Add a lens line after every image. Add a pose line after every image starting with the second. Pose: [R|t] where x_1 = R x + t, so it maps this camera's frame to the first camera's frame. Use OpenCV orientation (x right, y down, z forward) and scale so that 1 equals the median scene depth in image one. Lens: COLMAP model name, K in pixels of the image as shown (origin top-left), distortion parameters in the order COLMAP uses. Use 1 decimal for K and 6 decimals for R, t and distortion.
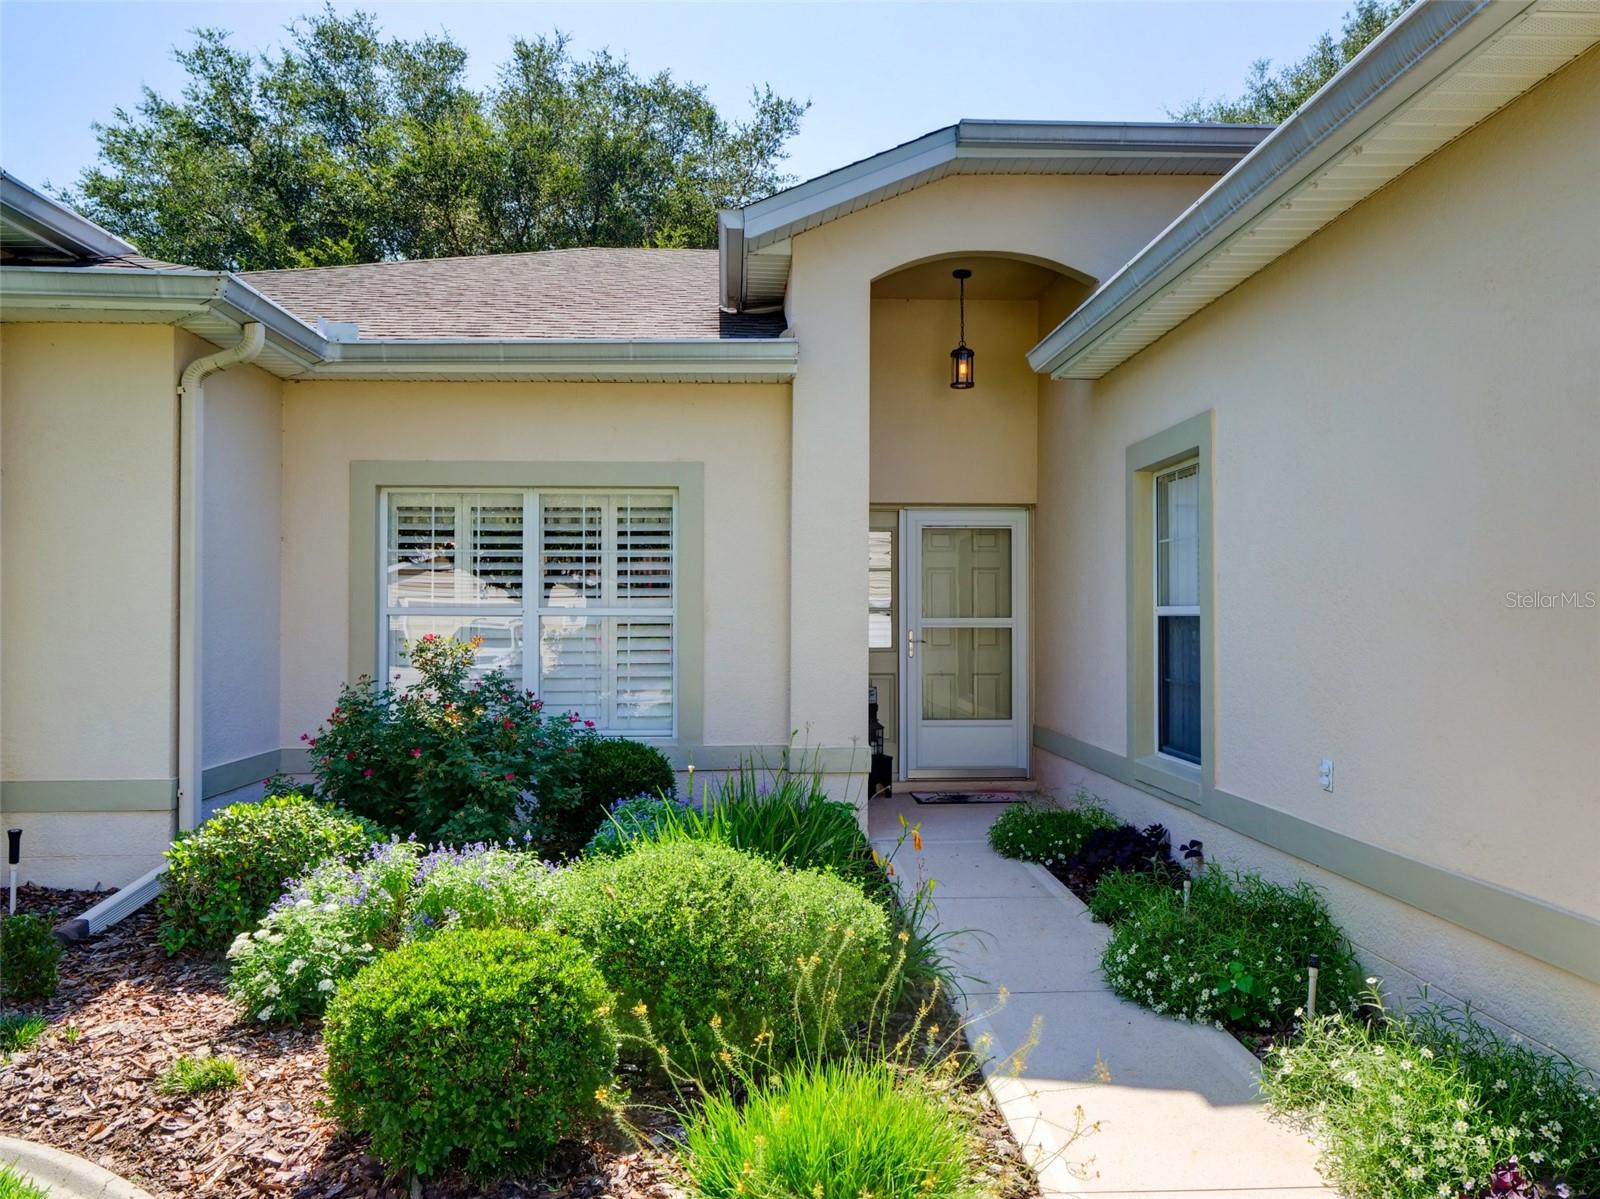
lens RADIAL K [[1098.0, 0, 798.1], [0, 1098.0, 599.4], [0, 0, 1]] dist [-0.010368, -0.003402]
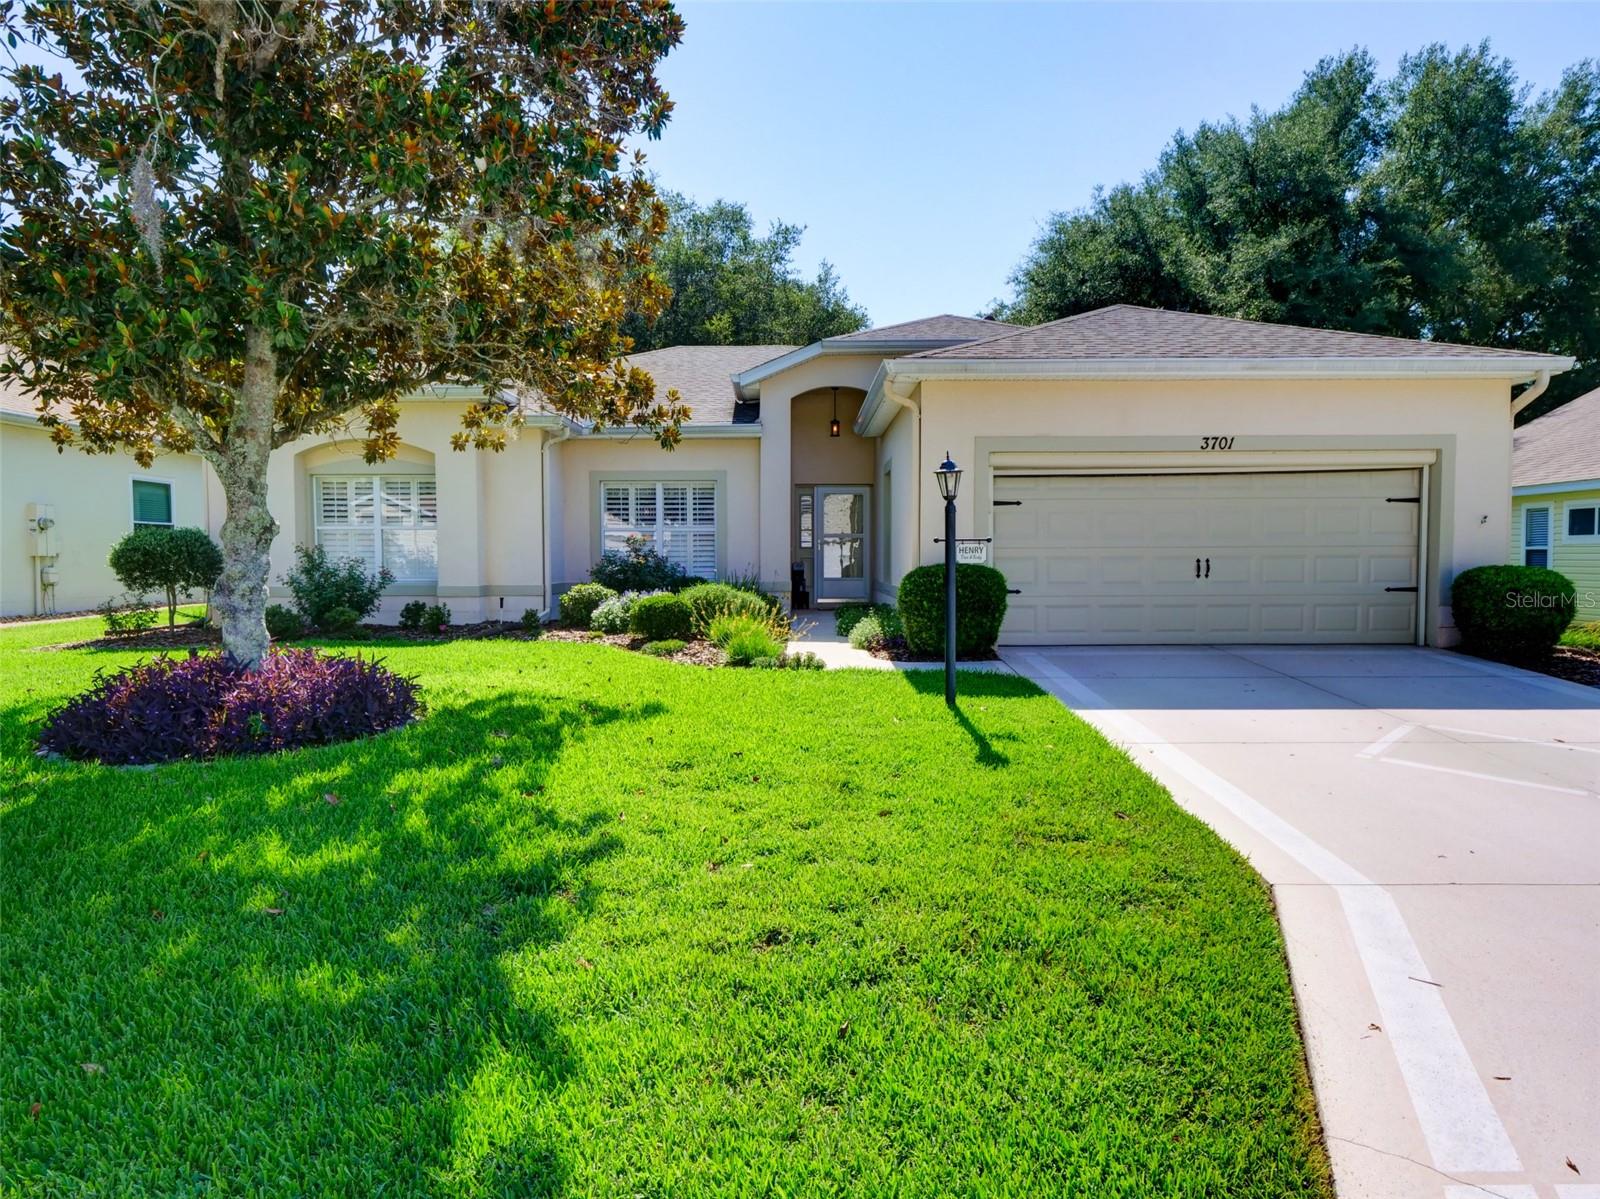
lens RADIAL K [[936.8, 0, 802.7], [0, 936.8, 598.1], [0, 0, 1]] dist [0.000325, 0.000635]
pose [[0.998975, 0.001672, -0.045224, 0.189640], [0.001202, 0.997984, 0.063452, 0.032243], [0.045239, -0.063441, 0.996960, -1.175147]]
